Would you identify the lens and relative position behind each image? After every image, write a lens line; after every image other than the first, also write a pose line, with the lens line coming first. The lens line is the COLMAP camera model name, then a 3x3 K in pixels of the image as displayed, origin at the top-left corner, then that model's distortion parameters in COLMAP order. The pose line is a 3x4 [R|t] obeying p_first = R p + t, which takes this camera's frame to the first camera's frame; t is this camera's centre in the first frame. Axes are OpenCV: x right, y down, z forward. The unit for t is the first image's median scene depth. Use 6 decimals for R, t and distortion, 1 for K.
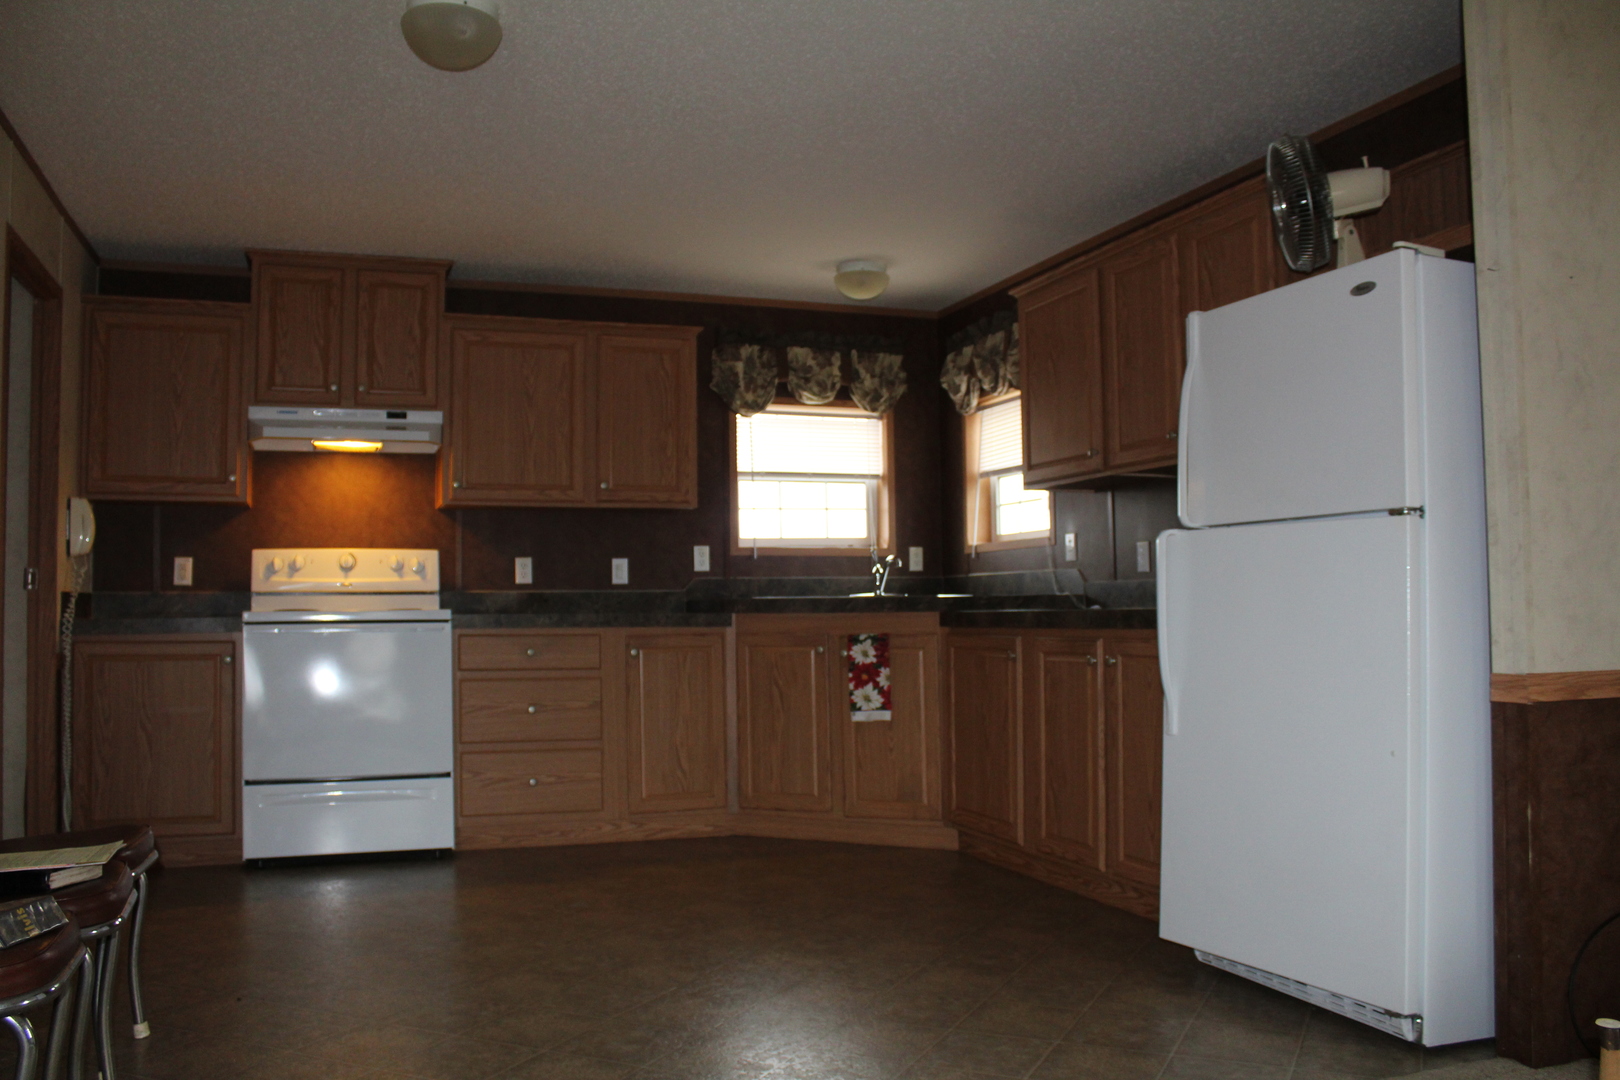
lens RADIAL K [[1351.7, 0, 761.0], [0, 1351.7, 555.4], [0, 0, 1]] dist [-0.125127, 0.044621]
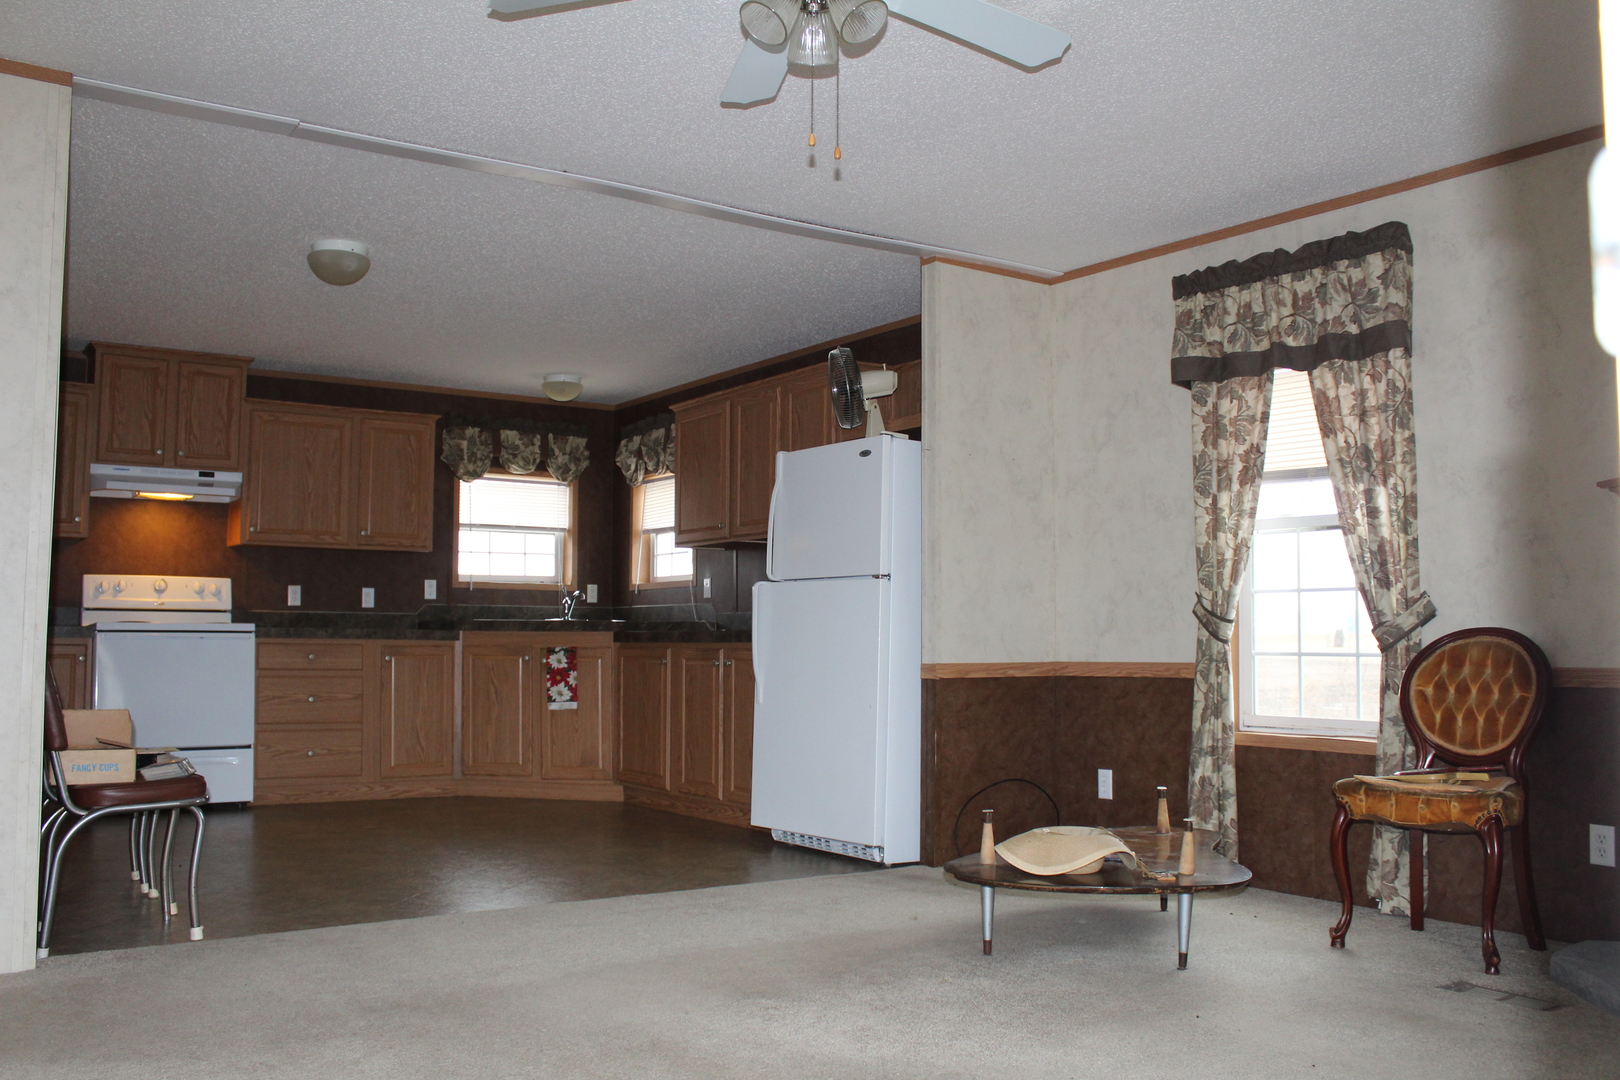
lens RADIAL K [[1458.0, 0, 812.2], [0, 1458.0, 545.1], [0, 0, 1]] dist [-0.057687, 0.000000]
pose [[0.958404, 0.032629, 0.283545, -0.104717], [-0.024446, 0.999178, -0.032350, -0.004757], [-0.284368, 0.024073, 0.958413, -0.527627]]
